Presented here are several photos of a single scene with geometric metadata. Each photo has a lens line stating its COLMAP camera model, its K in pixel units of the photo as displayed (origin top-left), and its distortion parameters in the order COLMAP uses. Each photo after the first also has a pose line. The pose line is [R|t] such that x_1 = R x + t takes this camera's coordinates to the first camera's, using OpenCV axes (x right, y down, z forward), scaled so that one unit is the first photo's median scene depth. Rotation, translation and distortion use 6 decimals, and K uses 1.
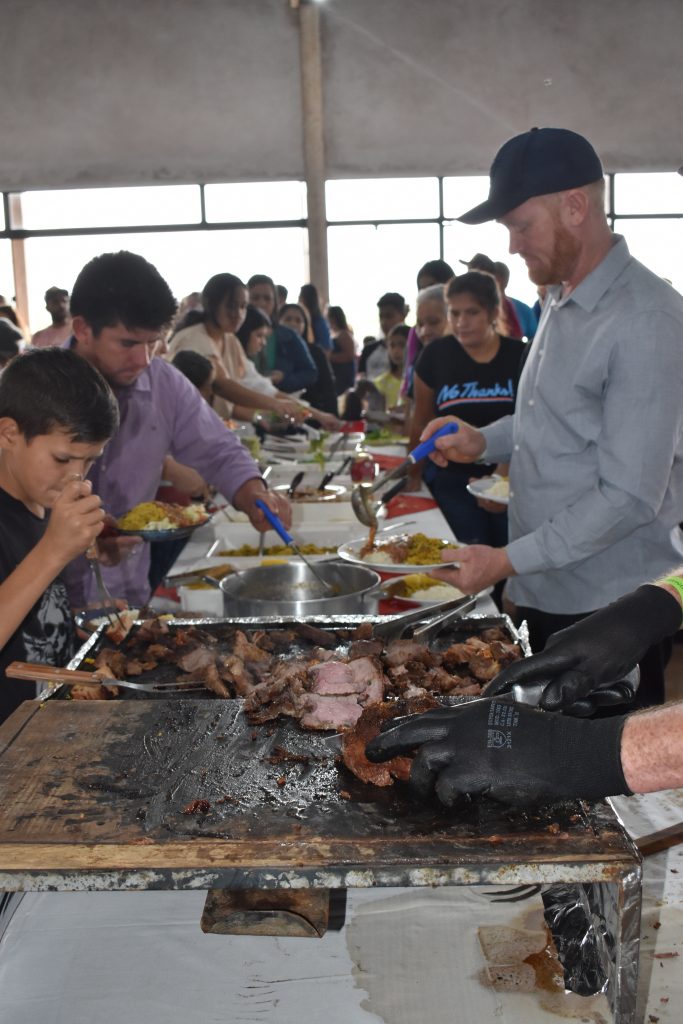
lens RADIAL K [[1091.1, 0, 341.5], [0, 1091.1, 512.0], [0, 0, 1]] dist [-0.064170, 0.002514]
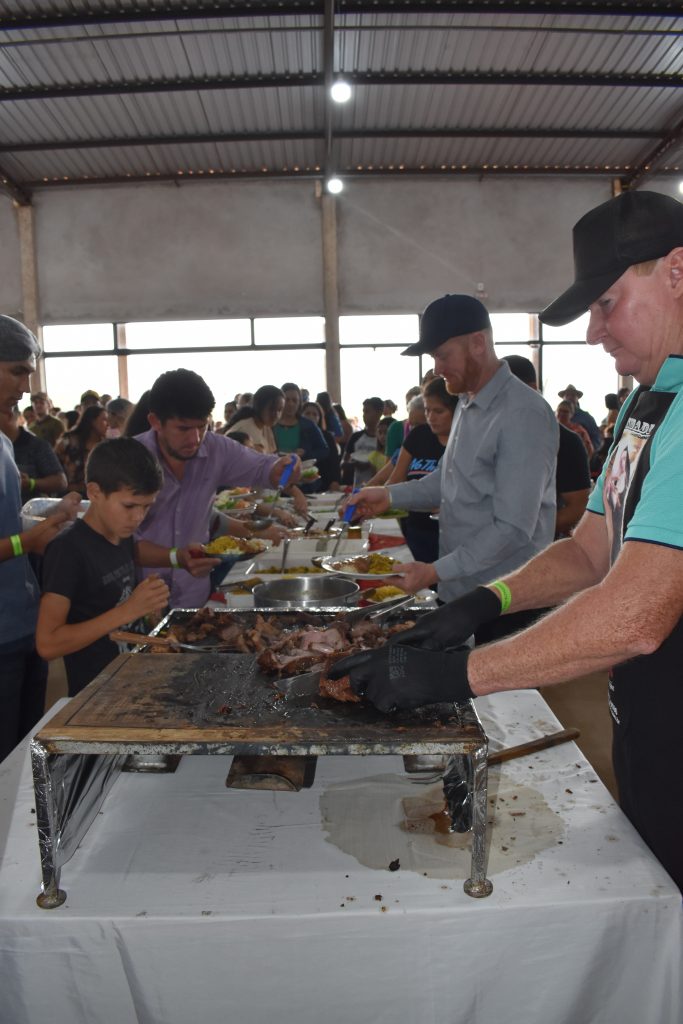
lens RADIAL K [[799.1, 0, 341.5], [0, 799.1, 512.0], [0, 0, 1]] dist [-0.096537, 0.016114]
pose [[0.999839, 0.008572, -0.015751, 0.050766], [-0.009361, 0.998669, -0.050729, 0.024007], [0.015296, 0.050869, 0.998588, -0.179864]]
